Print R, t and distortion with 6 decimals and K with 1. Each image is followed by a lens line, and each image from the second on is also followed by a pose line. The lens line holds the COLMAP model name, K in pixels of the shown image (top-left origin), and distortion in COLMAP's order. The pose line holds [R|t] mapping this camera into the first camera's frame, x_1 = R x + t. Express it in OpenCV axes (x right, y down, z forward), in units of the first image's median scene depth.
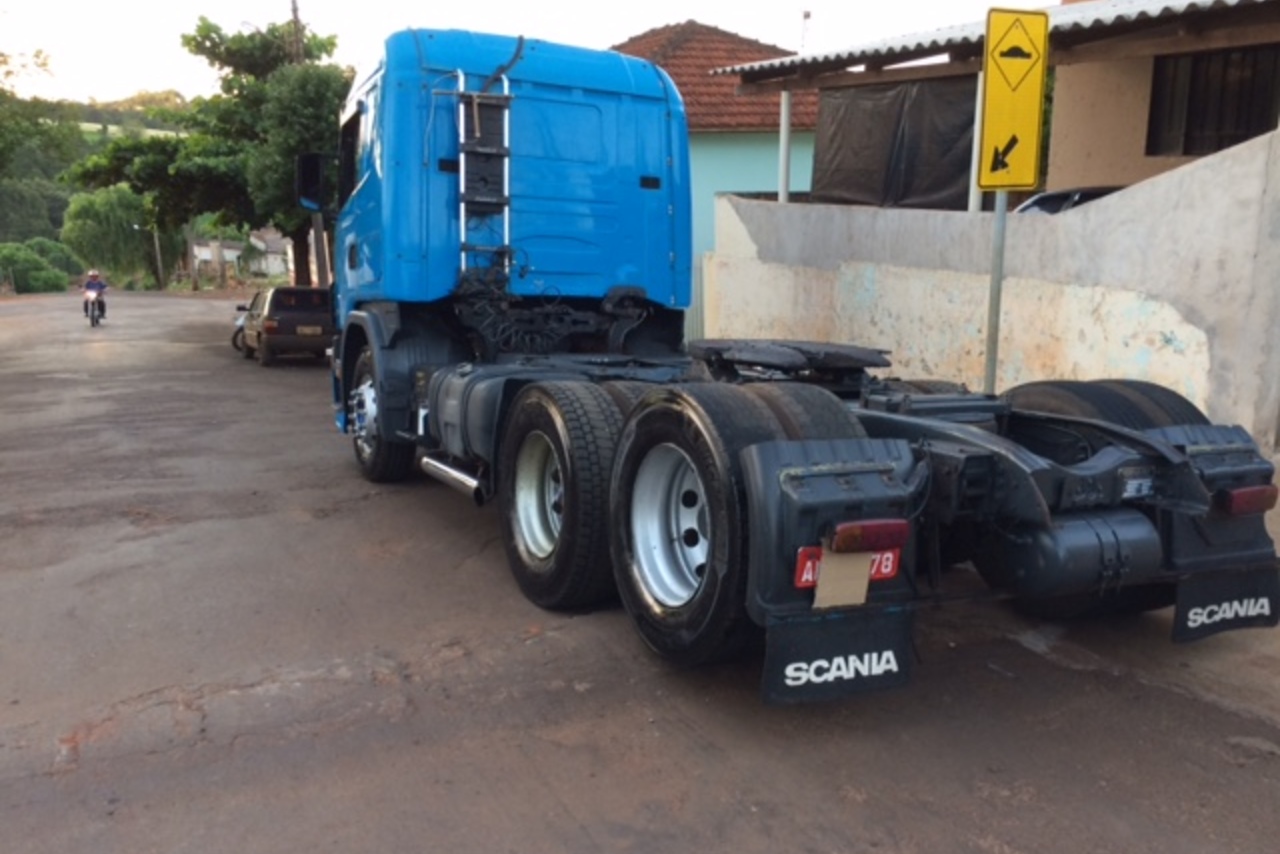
lens RADIAL K [[1094.6, 0, 638.9], [0, 1094.6, 421.8], [0, 0, 1]] dist [0.055205, 0.005851]
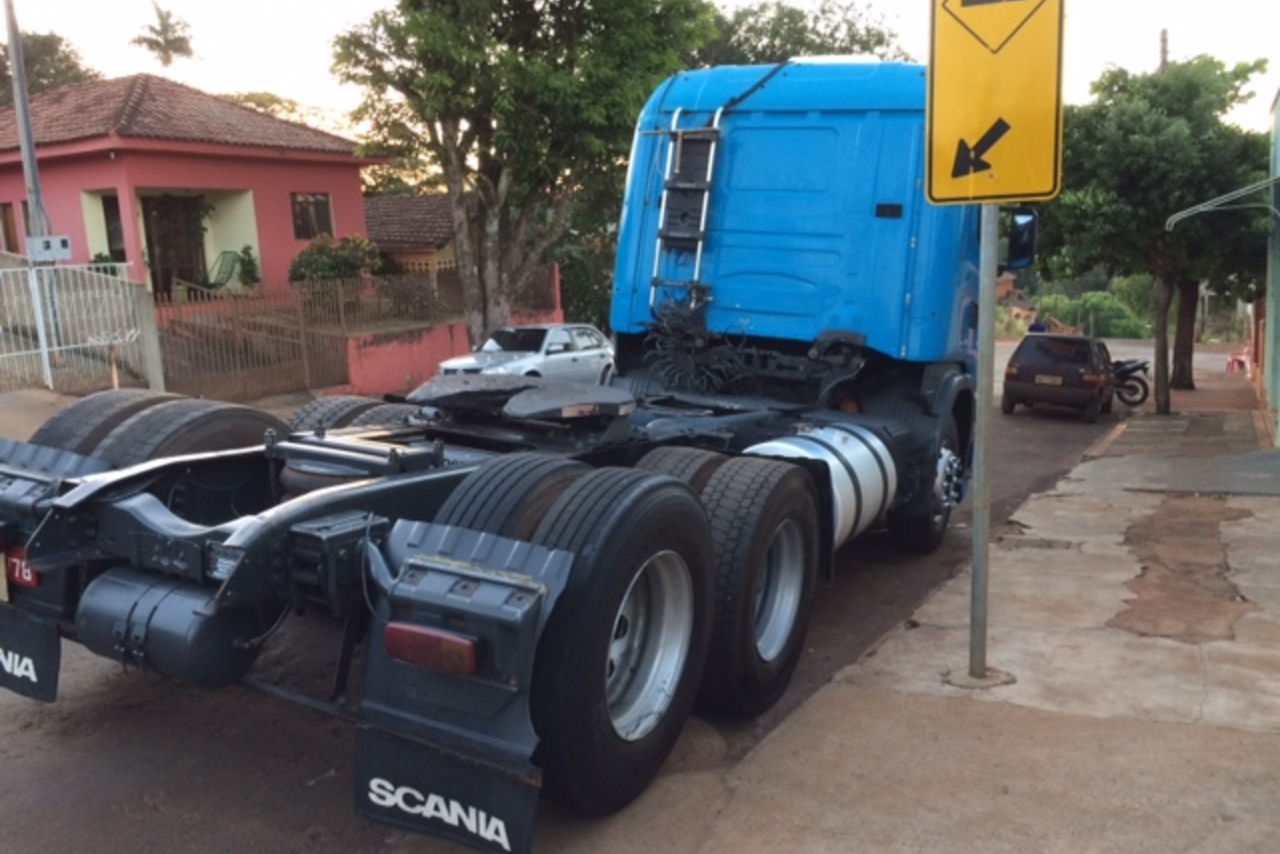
lens RADIAL K [[1094.6, 0, 639.9], [0, 1094.6, 427.9], [0, 0, 1]] dist [0.055205, 0.005851]
pose [[0.578047, 0.121879, -0.806850, 0.619419], [-0.153776, 0.987337, 0.038974, -0.058546], [0.801383, 0.101545, 0.589470, 0.375737]]
